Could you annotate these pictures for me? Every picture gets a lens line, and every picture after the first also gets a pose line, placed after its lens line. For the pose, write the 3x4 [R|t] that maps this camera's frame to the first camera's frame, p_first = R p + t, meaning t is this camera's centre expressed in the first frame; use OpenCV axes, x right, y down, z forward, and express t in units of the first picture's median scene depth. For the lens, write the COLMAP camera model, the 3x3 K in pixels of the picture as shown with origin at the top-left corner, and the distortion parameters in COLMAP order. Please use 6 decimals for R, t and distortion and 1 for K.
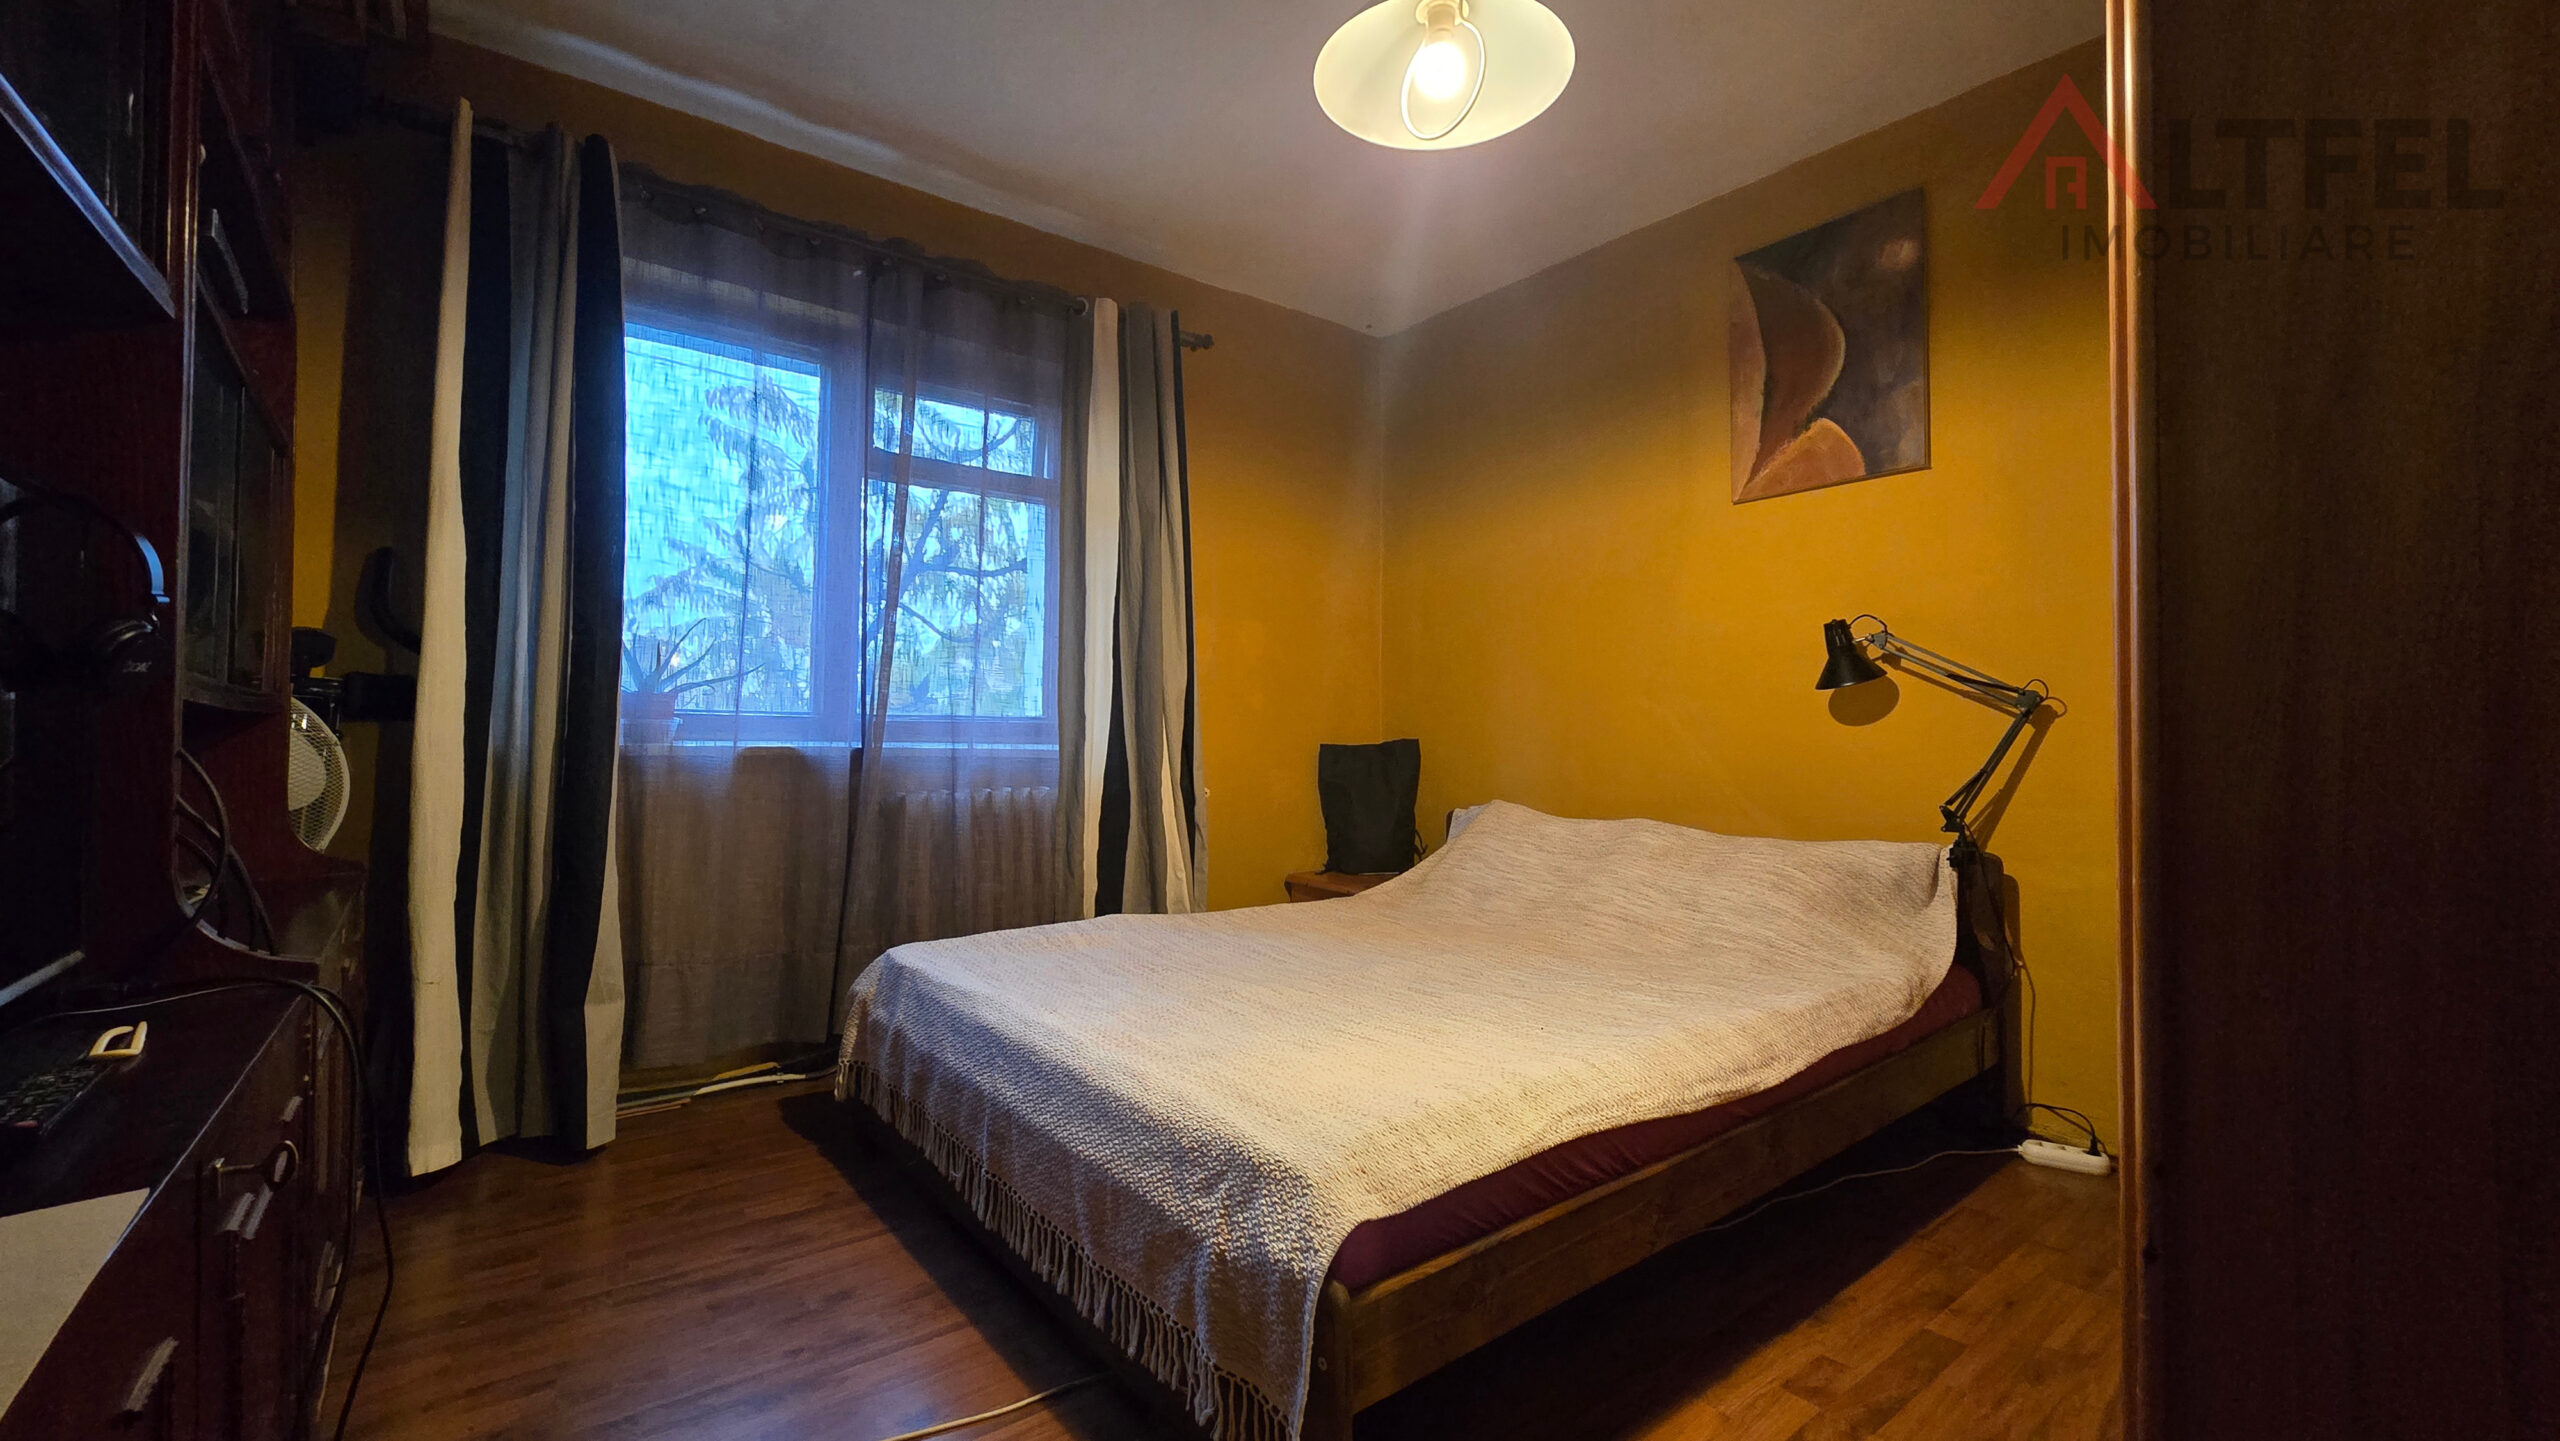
lens RADIAL K [[1049.1, 0, 1275.7], [0, 1049.1, 727.9], [0, 0, 1]] dist [0.000895, -0.000958]
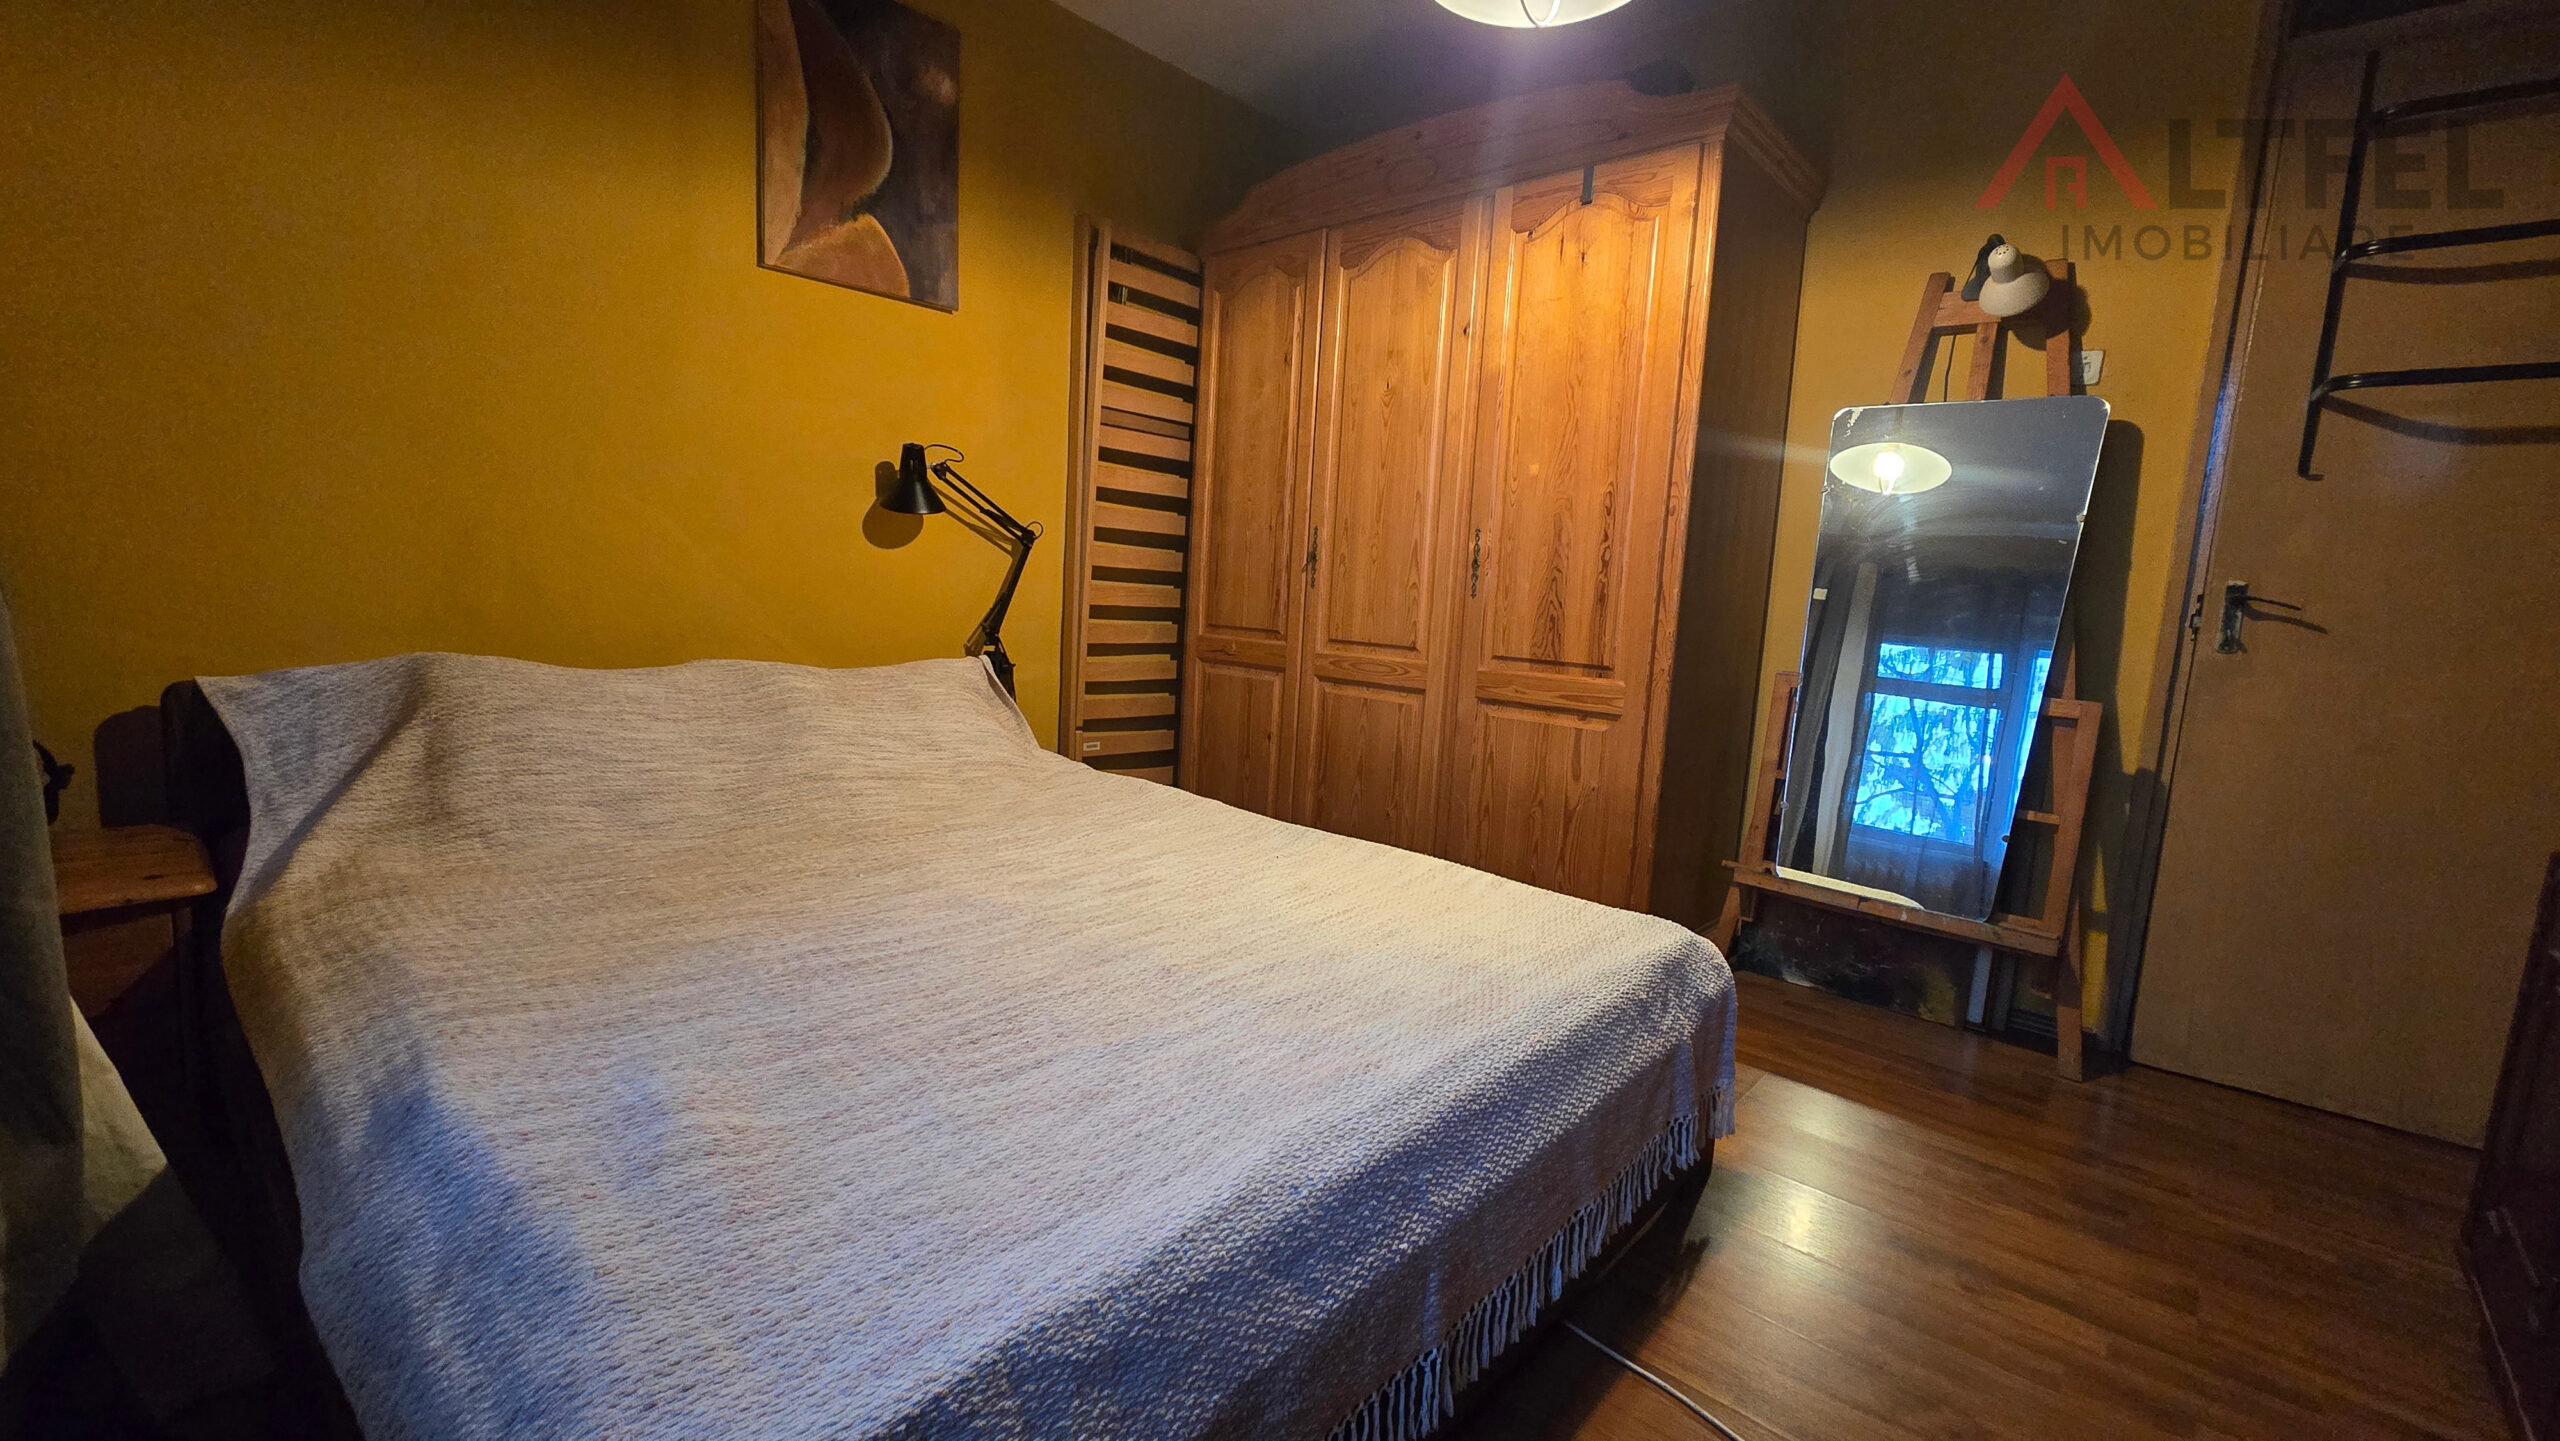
lens RADIAL K [[1049.1, 0, 1277.6], [0, 1049.1, 706.1], [0, 0, 1]] dist [0.000895, -0.000958]
pose [[-0.178105, -0.143941, 0.973427, -0.539227], [-0.065038, 0.988802, 0.134315, -0.011005], [-0.981860, -0.039387, -0.185472, 0.827854]]
